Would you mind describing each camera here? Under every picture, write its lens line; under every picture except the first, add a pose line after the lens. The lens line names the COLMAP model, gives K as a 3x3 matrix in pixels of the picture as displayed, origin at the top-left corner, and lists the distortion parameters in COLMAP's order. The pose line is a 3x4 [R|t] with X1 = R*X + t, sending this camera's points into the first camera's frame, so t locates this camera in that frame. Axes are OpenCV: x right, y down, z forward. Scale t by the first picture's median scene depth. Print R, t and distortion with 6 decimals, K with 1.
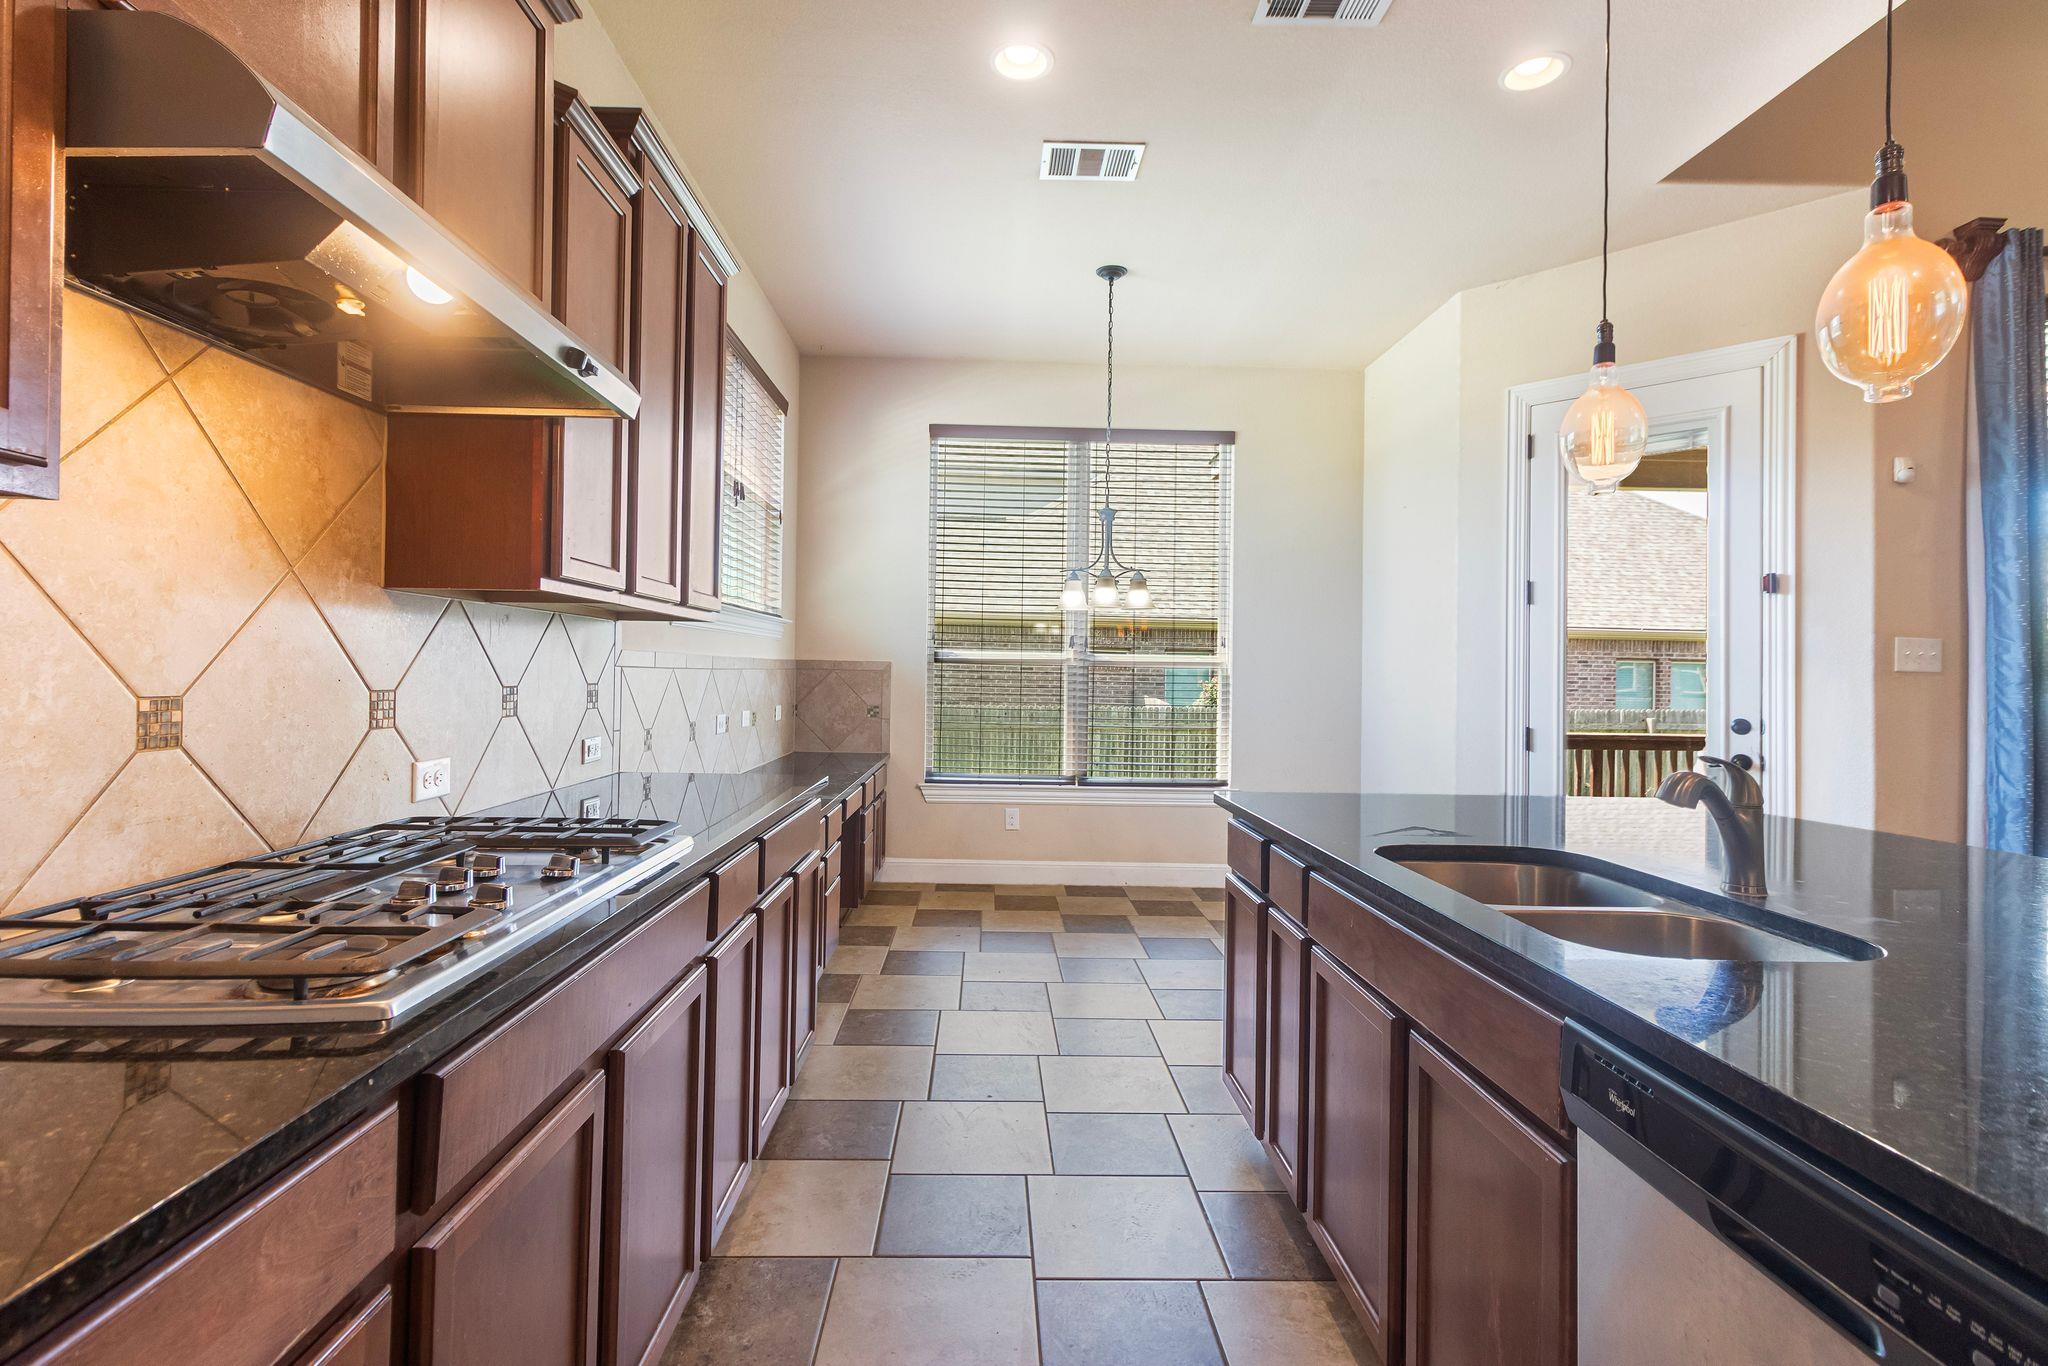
lens RADIAL K [[968.3, 0, 1008.9], [0, 968.3, 660.6], [0, 0, 1]] dist [0.005493, 0.000719]
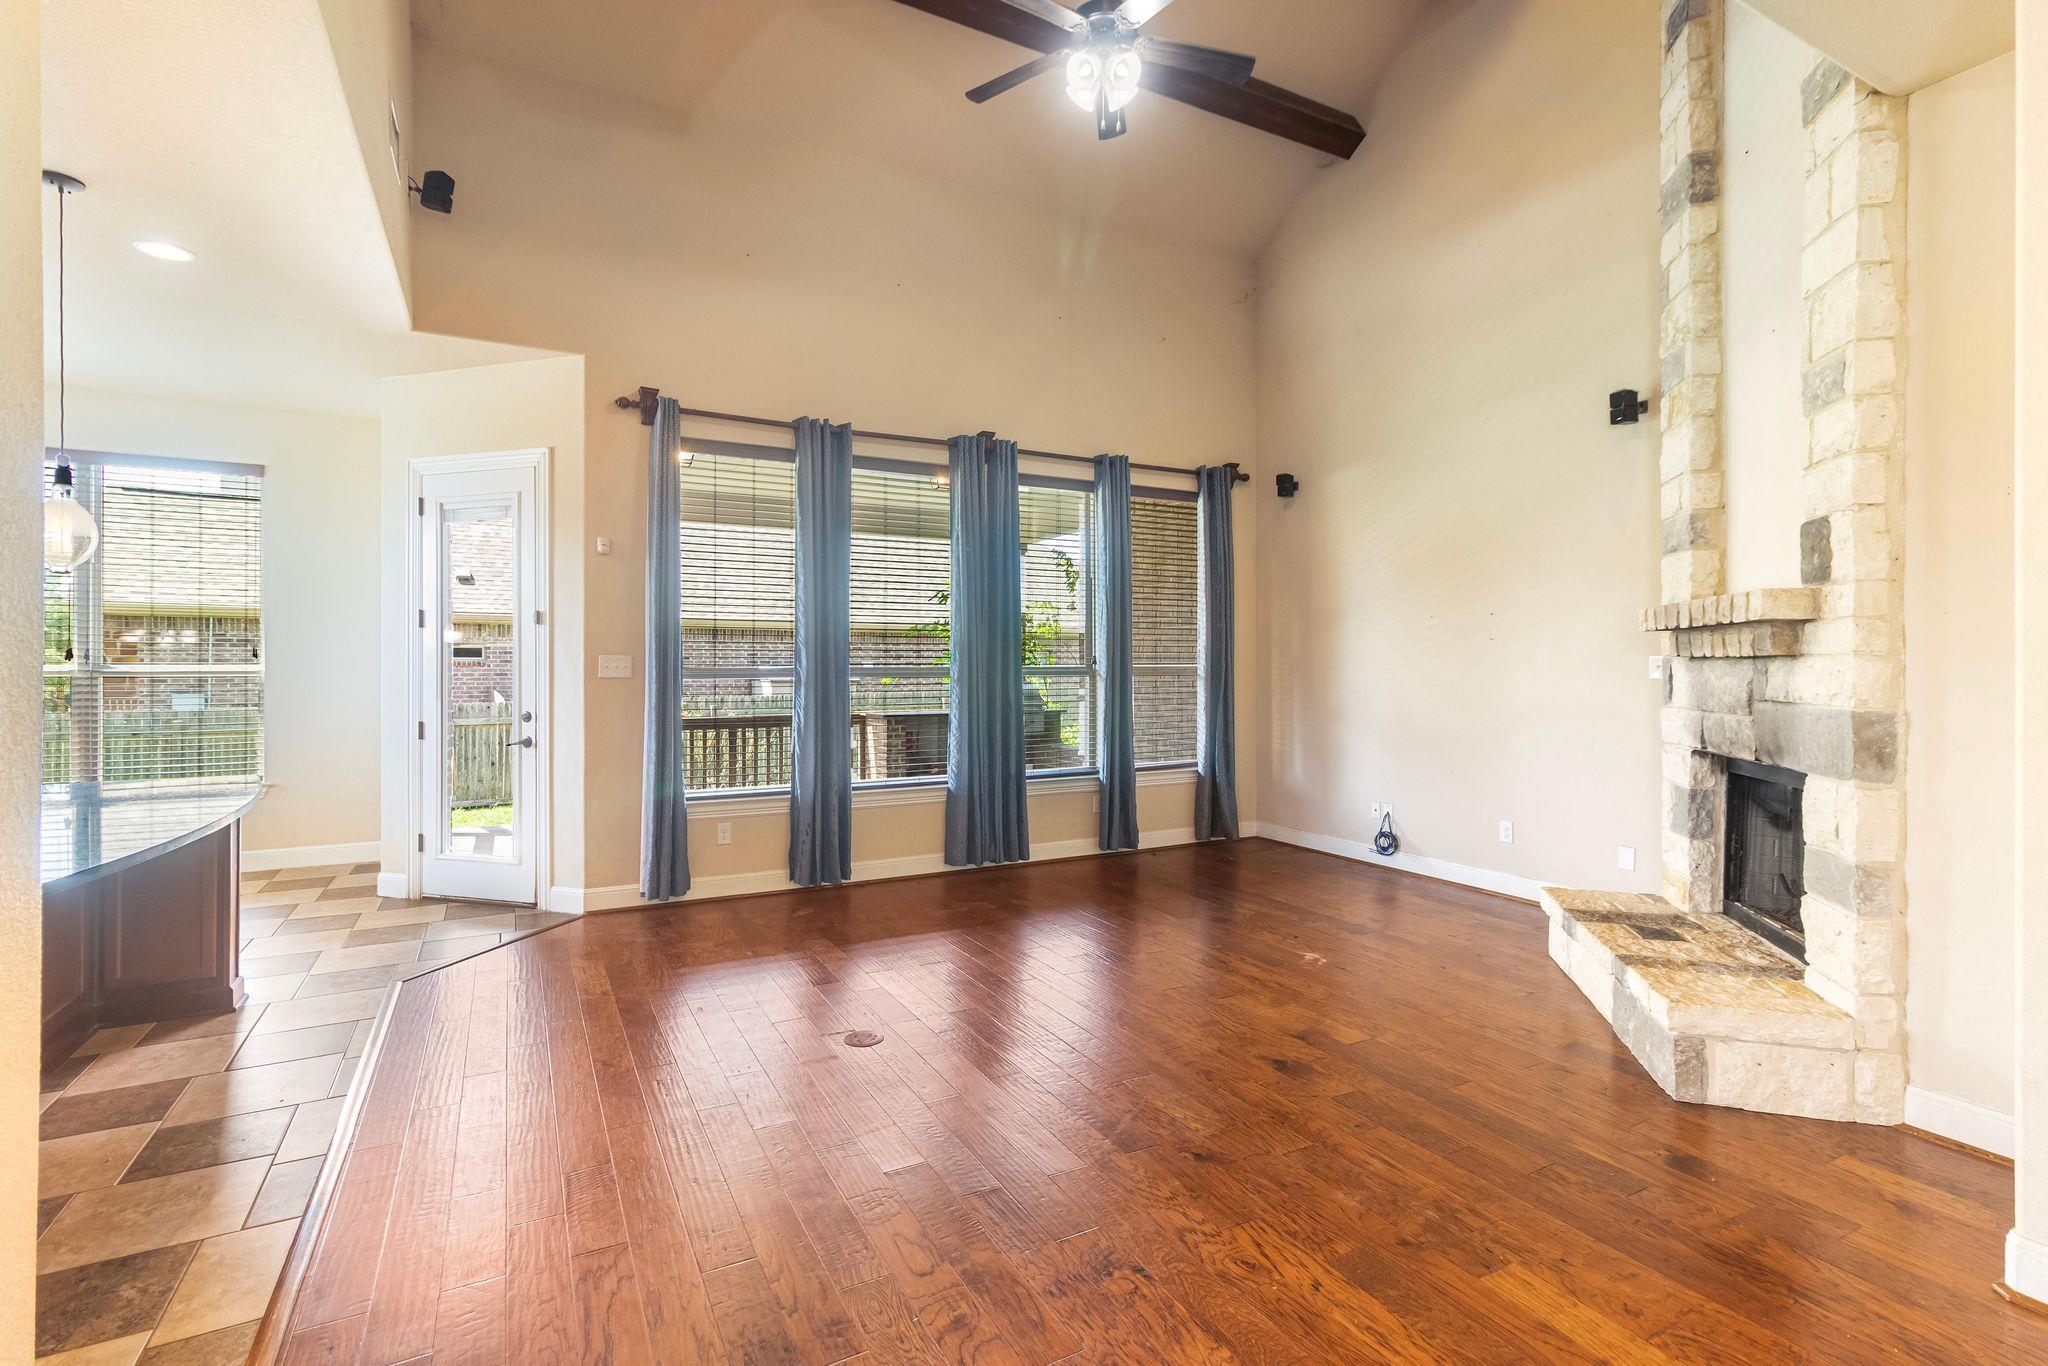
lens RADIAL K [[940.7, 0, 1009.0], [0, 940.7, 661.2], [0, 0, 1]] dist [0.005122, -0.000445]
pose [[0.894144, -0.014300, 0.447550, 1.816176], [0.008340, 0.999848, 0.015285, -0.069919], [-0.447701, -0.009935, 0.894128, -1.328051]]
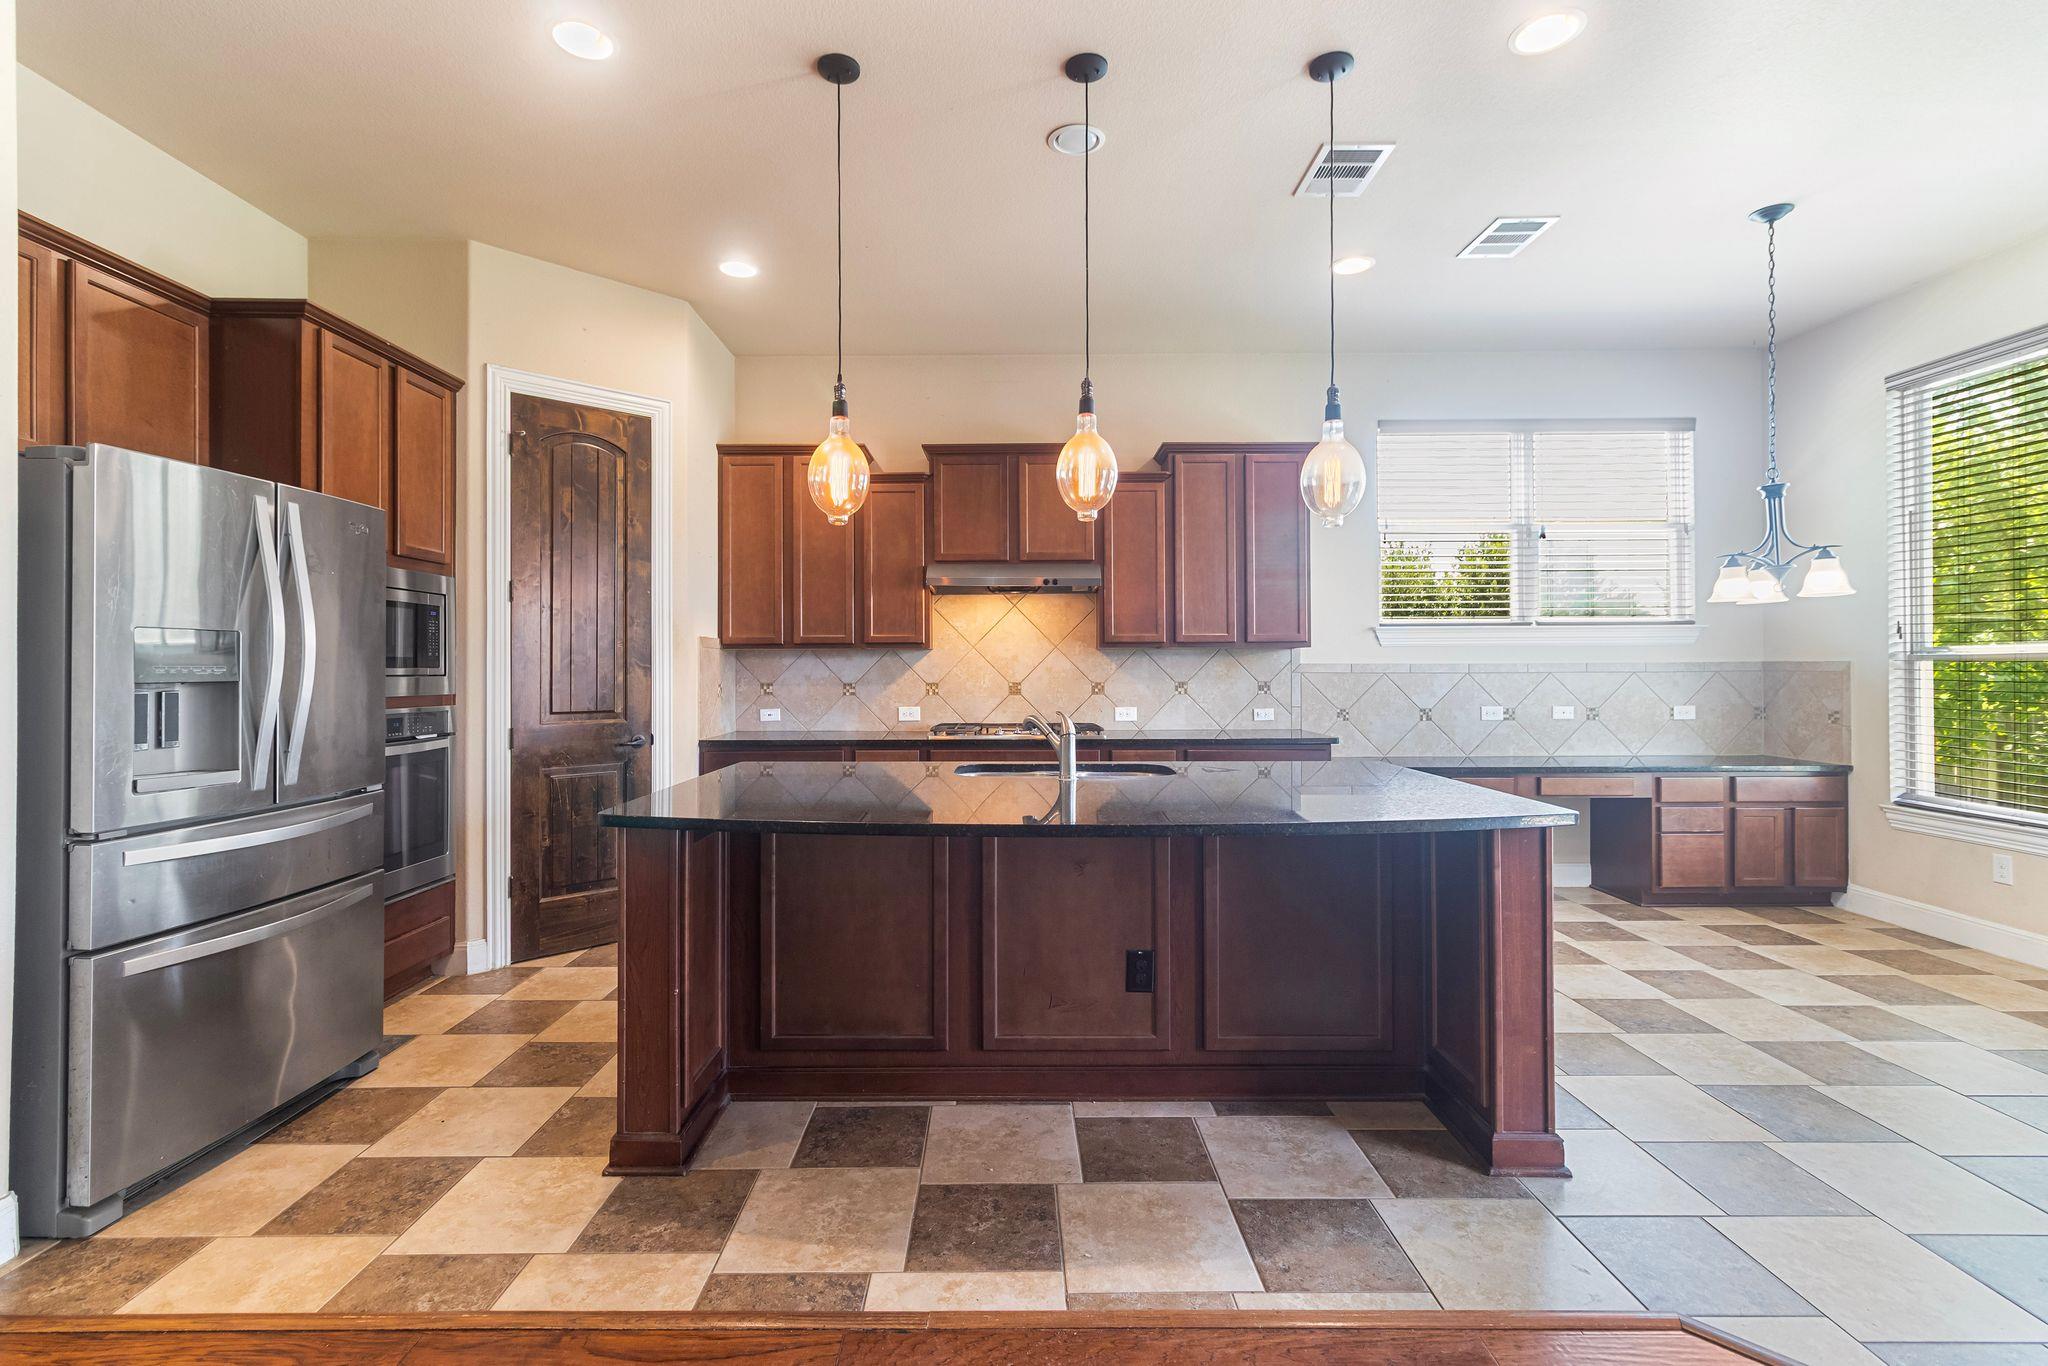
lens RADIAL K [[940.7, 0, 1009.0], [0, 940.7, 661.2], [0, 0, 1]] dist [0.005122, -0.000445]
pose [[-0.025459, -0.023631, -0.999397, 2.652458], [0.014995, 0.999599, -0.024018, 0.035706], [0.999563, -0.015597, -0.025094, 0.900331]]
